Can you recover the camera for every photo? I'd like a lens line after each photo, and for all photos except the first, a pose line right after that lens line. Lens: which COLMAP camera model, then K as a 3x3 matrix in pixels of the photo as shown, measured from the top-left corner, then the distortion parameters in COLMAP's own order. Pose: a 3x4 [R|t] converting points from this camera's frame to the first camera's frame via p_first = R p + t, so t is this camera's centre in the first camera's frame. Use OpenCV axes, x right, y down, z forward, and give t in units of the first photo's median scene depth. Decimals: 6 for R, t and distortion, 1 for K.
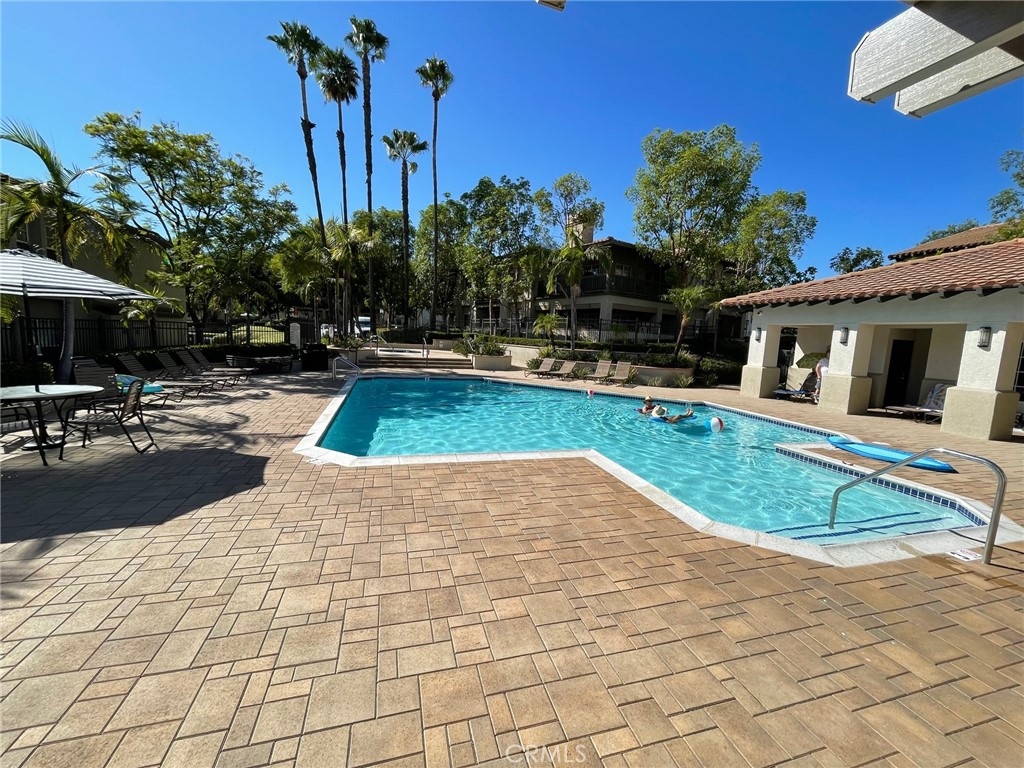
lens RADIAL K [[406.2, 0, 507.3], [0, 406.2, 383.3], [0, 0, 1]] dist [-0.017416, -0.000123]
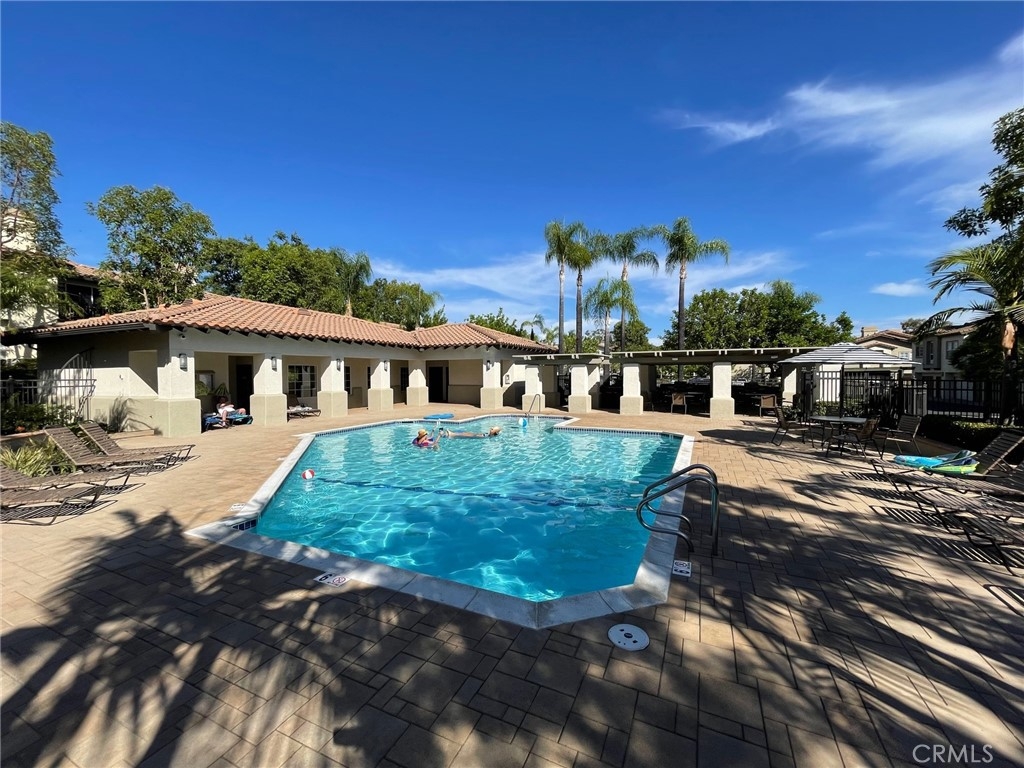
lens RADIAL K [[406.2, 0, 508.7], [0, 406.2, 382.5], [0, 0, 1]] dist [-0.017416, -0.000123]
pose [[-0.743537, -0.047252, 0.667023, -0.590715], [0.065220, 0.987620, 0.142664, -0.209313], [-0.665506, 0.149579, -0.731251, 1.586935]]
